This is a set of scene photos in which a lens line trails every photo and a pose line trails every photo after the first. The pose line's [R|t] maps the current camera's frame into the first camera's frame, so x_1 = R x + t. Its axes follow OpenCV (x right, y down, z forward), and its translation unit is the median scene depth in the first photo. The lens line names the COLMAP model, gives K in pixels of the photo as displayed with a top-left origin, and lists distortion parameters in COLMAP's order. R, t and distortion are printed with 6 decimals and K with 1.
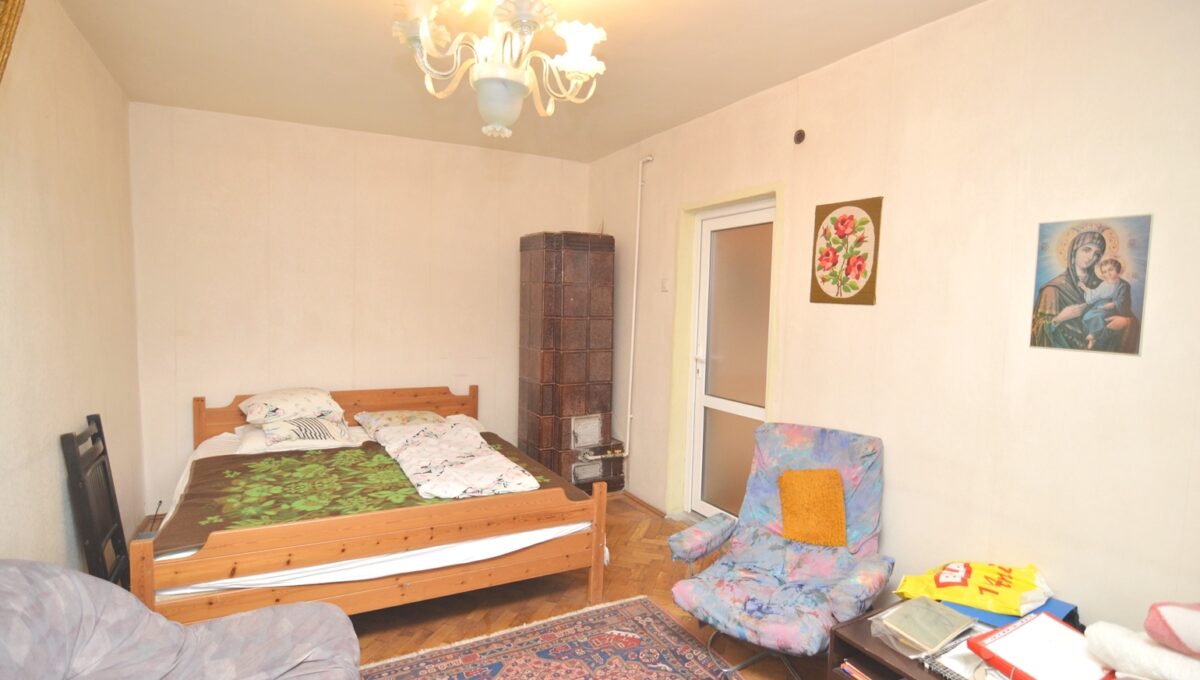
lens RADIAL K [[586.7, 0, 598.1], [0, 586.7, 343.5], [0, 0, 1]] dist [-0.013251, -0.003673]
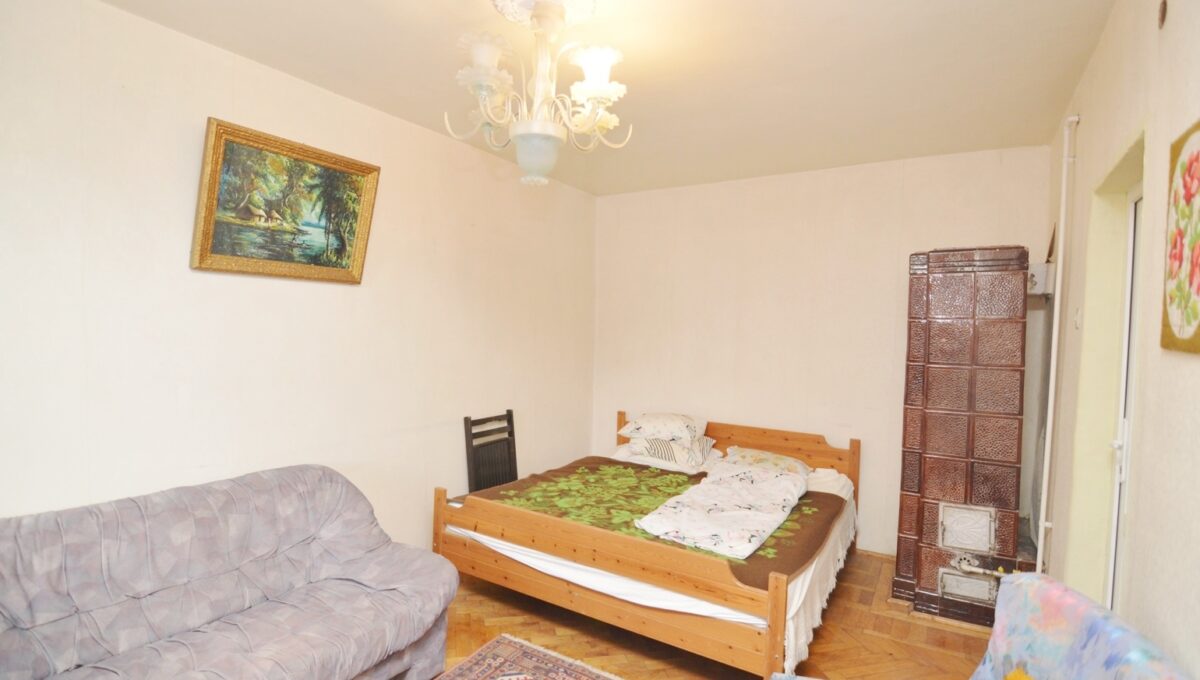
lens RADIAL K [[586.7, 0, 597.2], [0, 586.7, 338.1], [0, 0, 1]] dist [-0.013251, -0.003673]
pose [[0.491101, 0.008061, -0.871065, 0.563917], [-0.076590, 0.996484, -0.033959, -0.029302], [0.867729, 0.083392, 0.489992, 0.393939]]
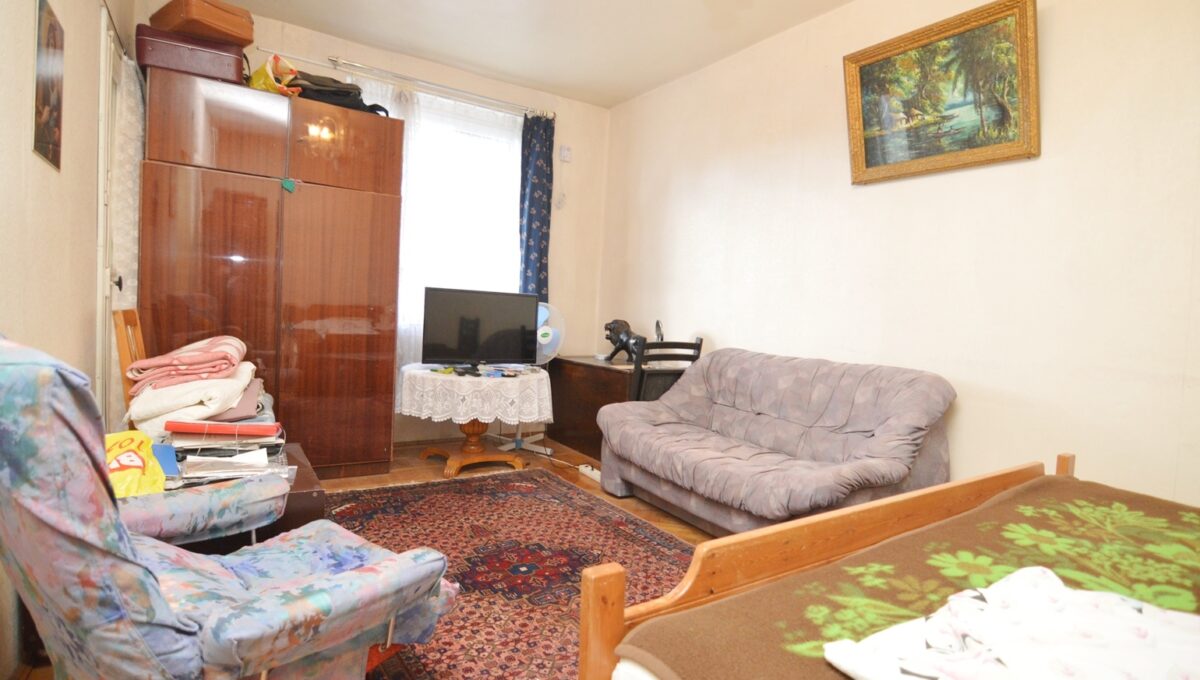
lens RADIAL K [[586.7, 0, 598.1], [0, 586.7, 340.0], [0, 0, 1]] dist [-0.013251, -0.003673]
pose [[-0.995124, -0.070379, -0.069100, 0.039100], [-0.078043, 0.990257, 0.115330, 0.075713], [0.060310, 0.120160, -0.990921, 1.326731]]
